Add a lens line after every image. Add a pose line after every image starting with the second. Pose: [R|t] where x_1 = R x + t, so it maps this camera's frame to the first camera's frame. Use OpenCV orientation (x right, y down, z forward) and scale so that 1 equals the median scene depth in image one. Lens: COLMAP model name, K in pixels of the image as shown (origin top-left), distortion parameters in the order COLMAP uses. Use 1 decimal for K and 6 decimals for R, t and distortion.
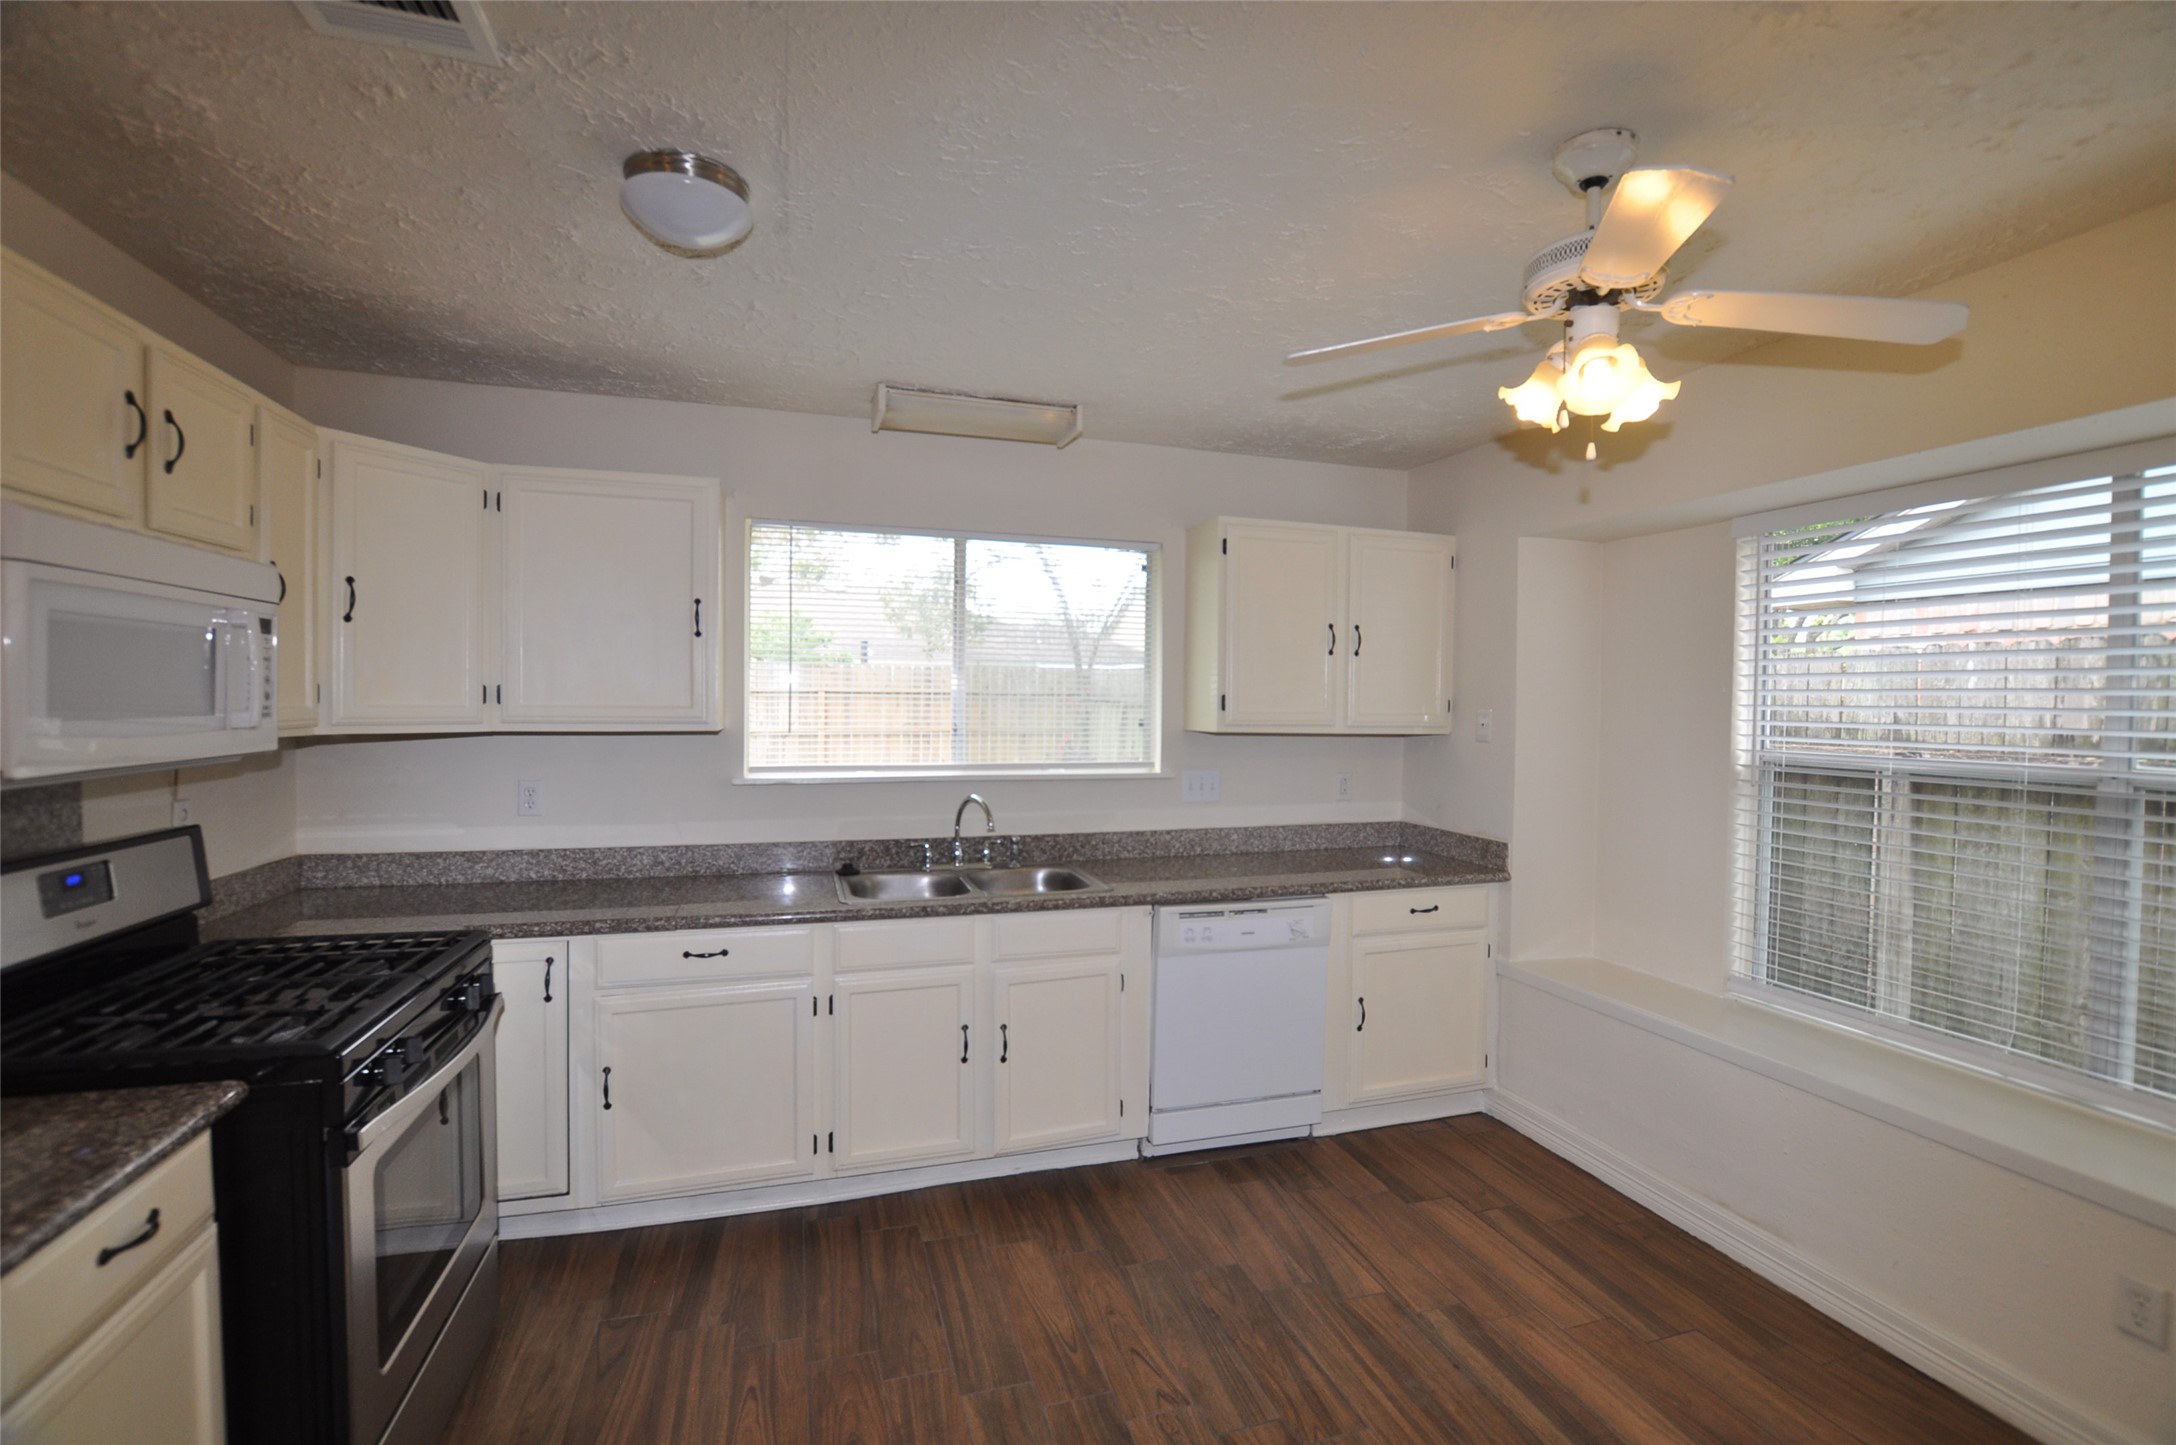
lens RADIAL K [[954.9, 0, 1097.3], [0, 954.9, 724.8], [0, 0, 1]] dist [-0.031888, 0.003794]
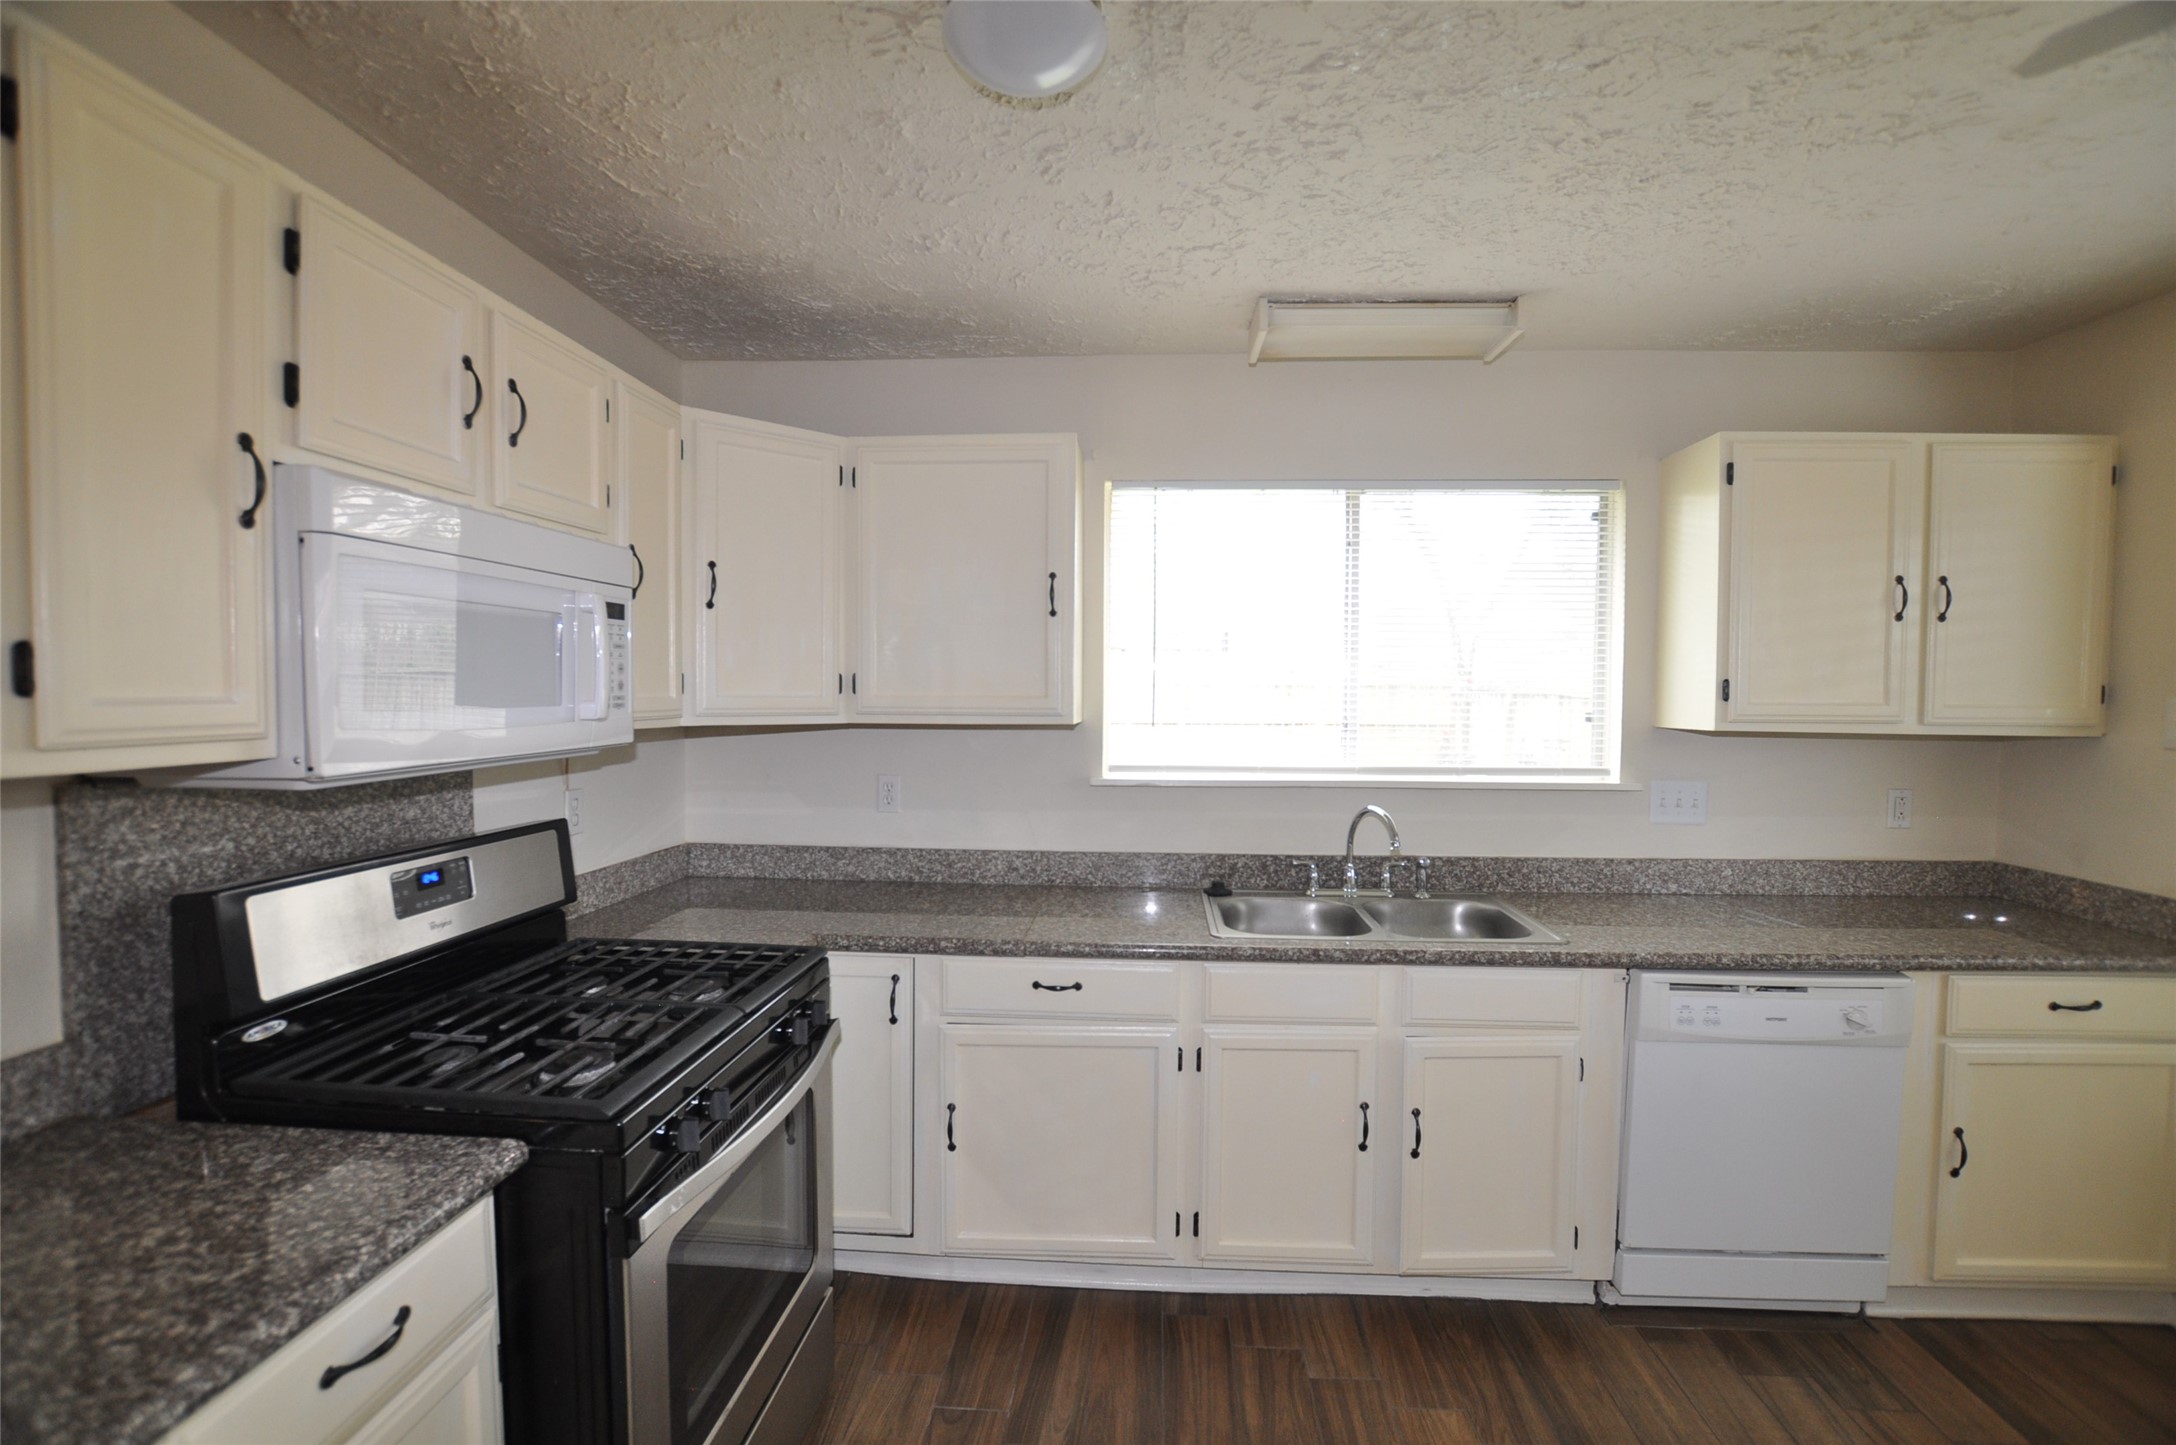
lens RADIAL K [[954.9, 0, 1097.3], [0, 954.9, 724.8], [0, 0, 1]] dist [-0.031888, 0.003794]
pose [[0.932391, 0.008681, -0.361347, -0.069356], [-0.005041, 0.999927, 0.011016, -0.003052], [0.361416, -0.008450, 0.932366, 0.209496]]
